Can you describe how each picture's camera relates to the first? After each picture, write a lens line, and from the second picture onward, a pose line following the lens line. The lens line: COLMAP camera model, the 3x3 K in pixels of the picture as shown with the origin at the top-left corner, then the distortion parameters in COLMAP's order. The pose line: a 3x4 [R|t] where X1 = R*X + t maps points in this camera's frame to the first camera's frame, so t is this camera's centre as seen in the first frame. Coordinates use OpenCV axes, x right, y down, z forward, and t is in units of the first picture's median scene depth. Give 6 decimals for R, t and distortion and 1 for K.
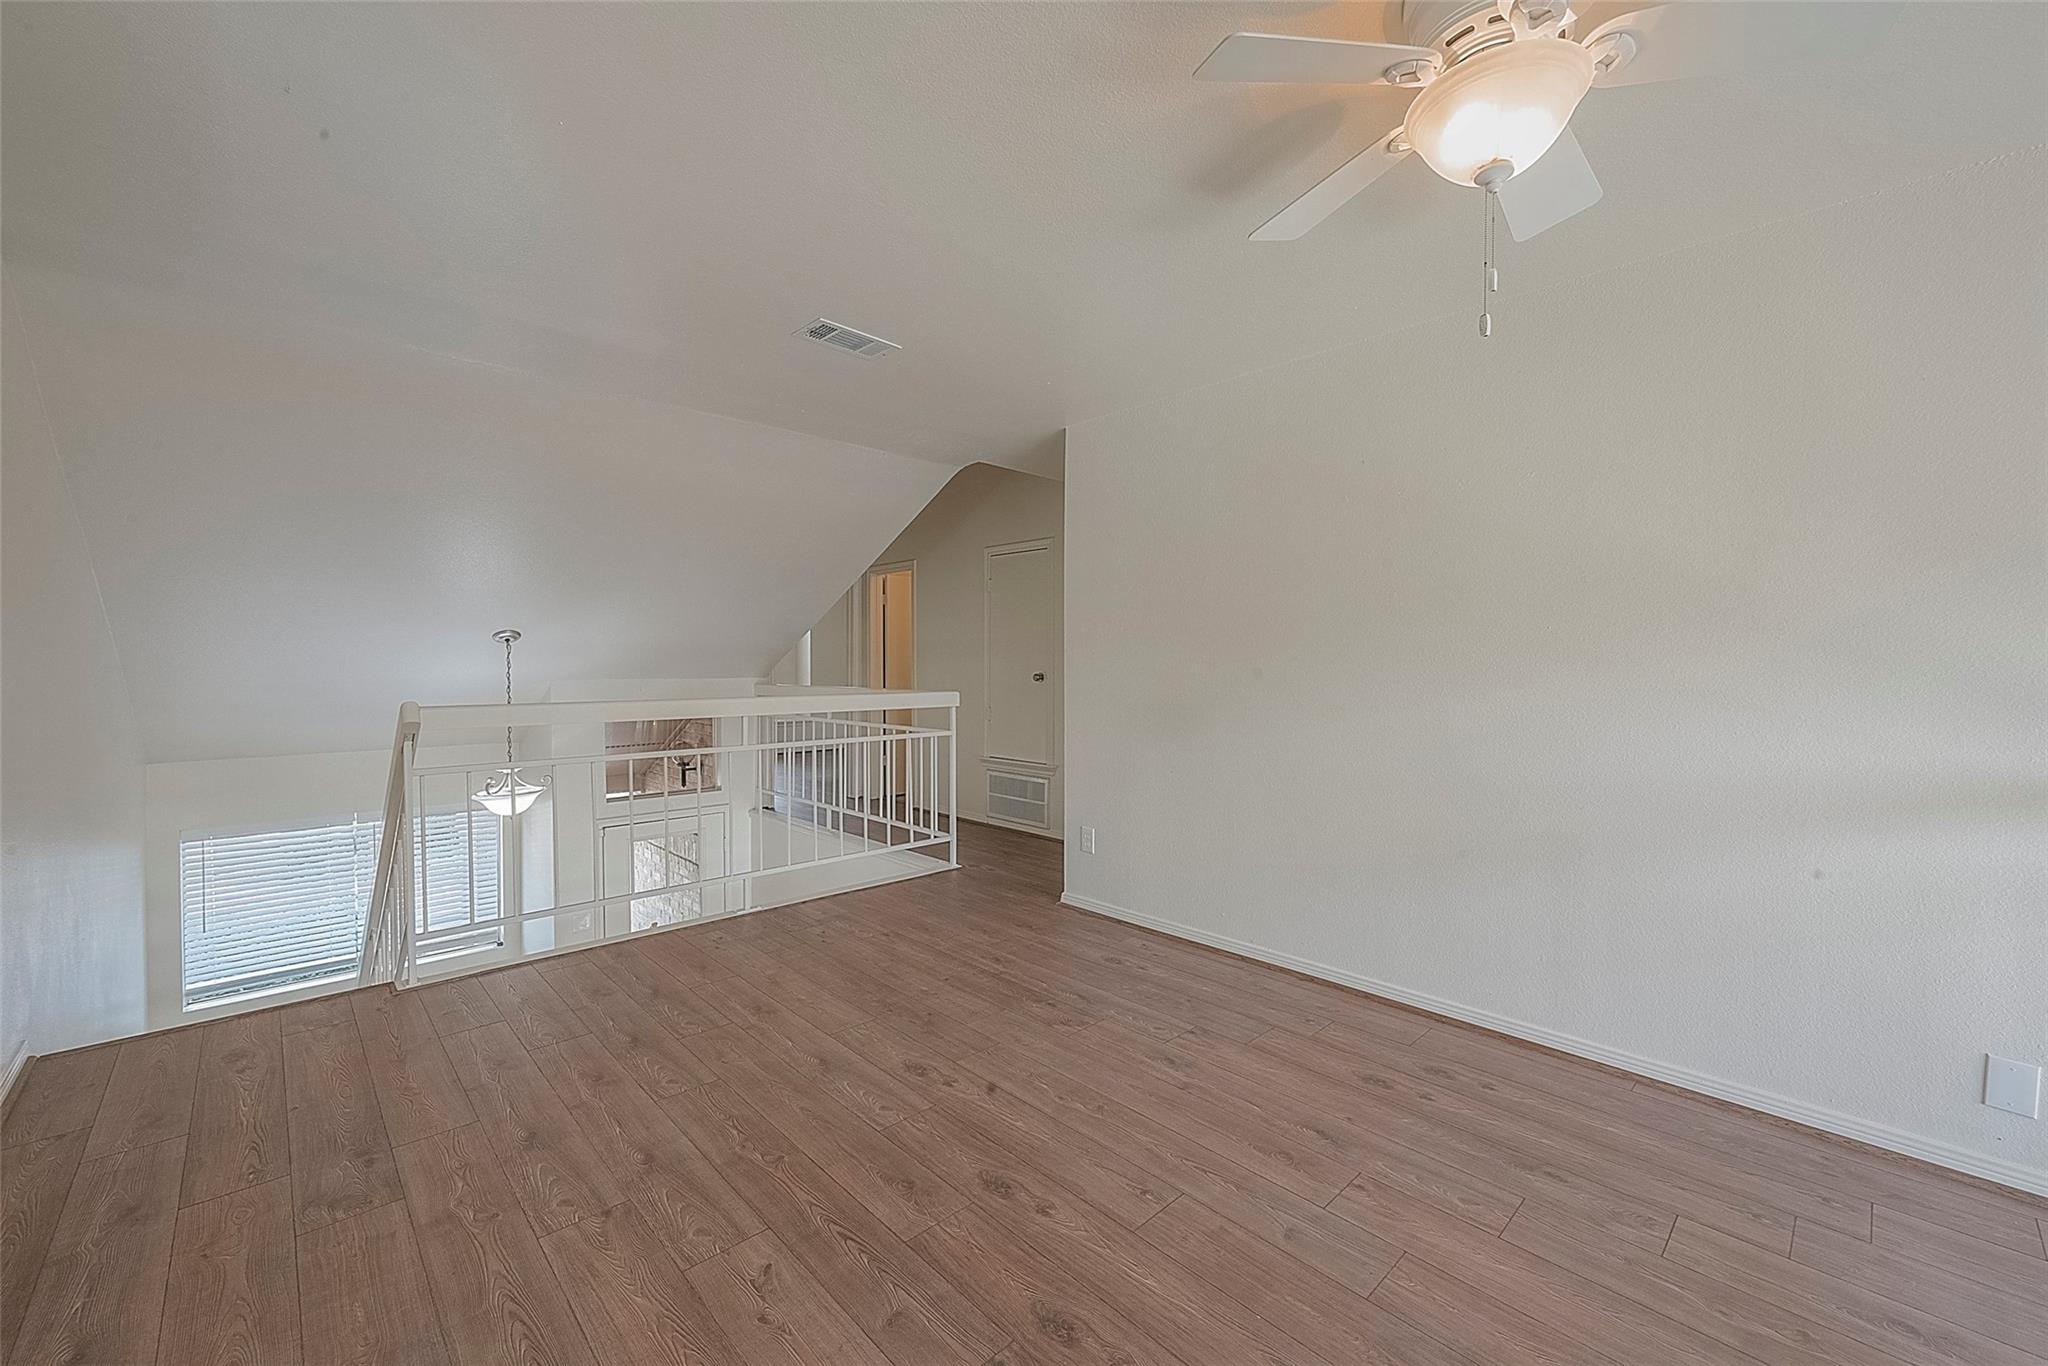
lens RADIAL K [[814.2, 0, 1019.1], [0, 814.2, 676.8], [0, 0, 1]] dist [-0.001677, -0.000579]
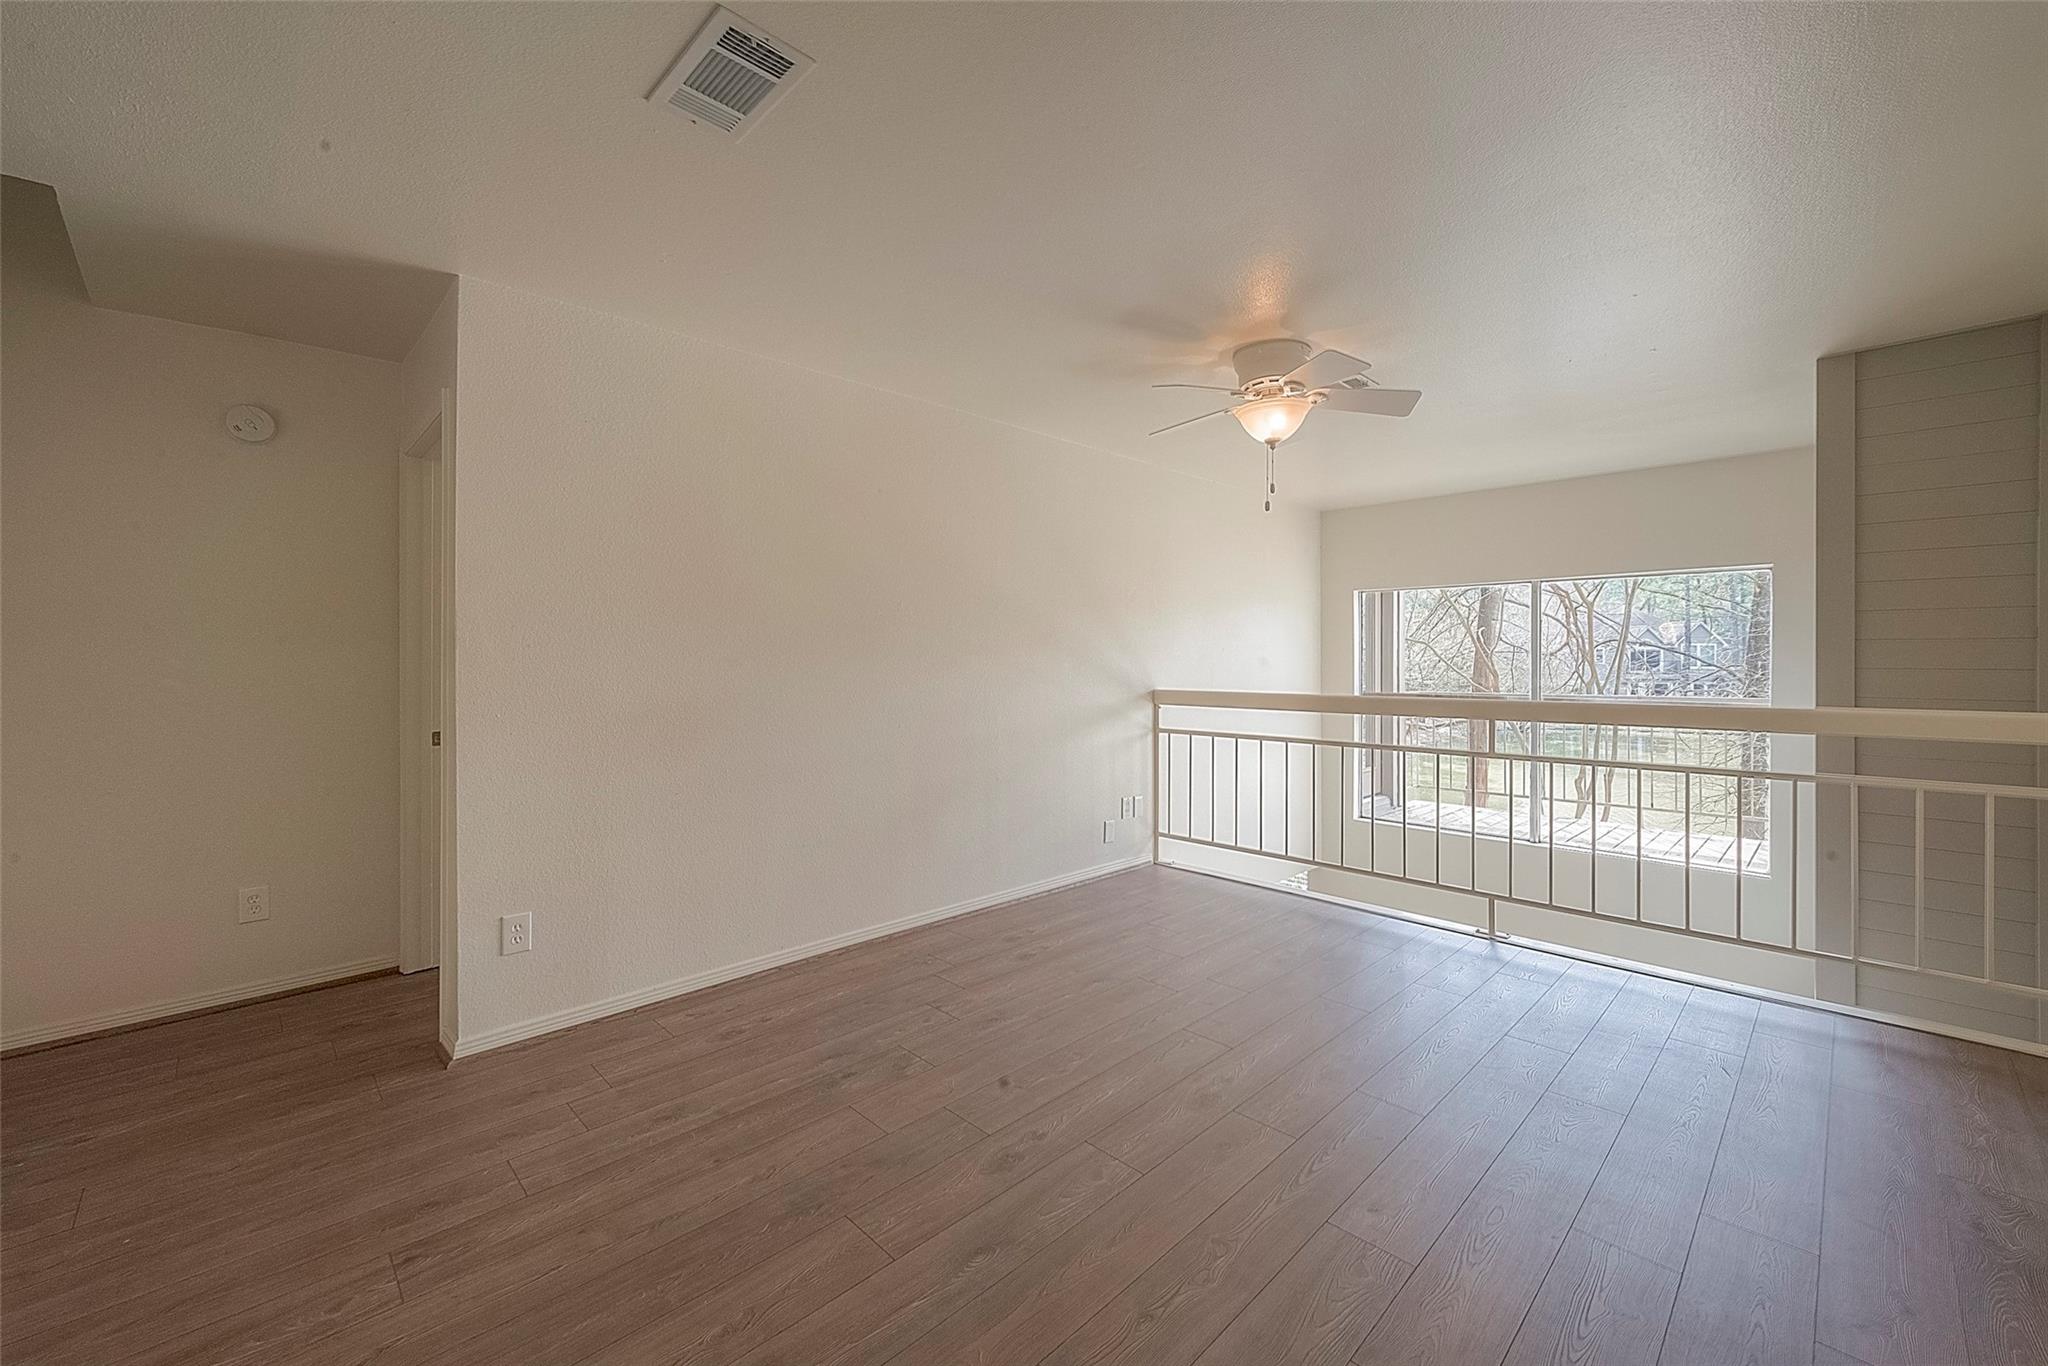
lens RADIAL K [[814.2, 0, 1019.6], [0, 814.2, 670.4], [0, 0, 1]] dist [-0.001677, -0.000579]
pose [[-0.019063, -0.014718, 0.999710, -0.665944], [0.019421, 0.999698, 0.015088, -0.013264], [-0.999630, 0.019703, -0.018771, 0.712458]]
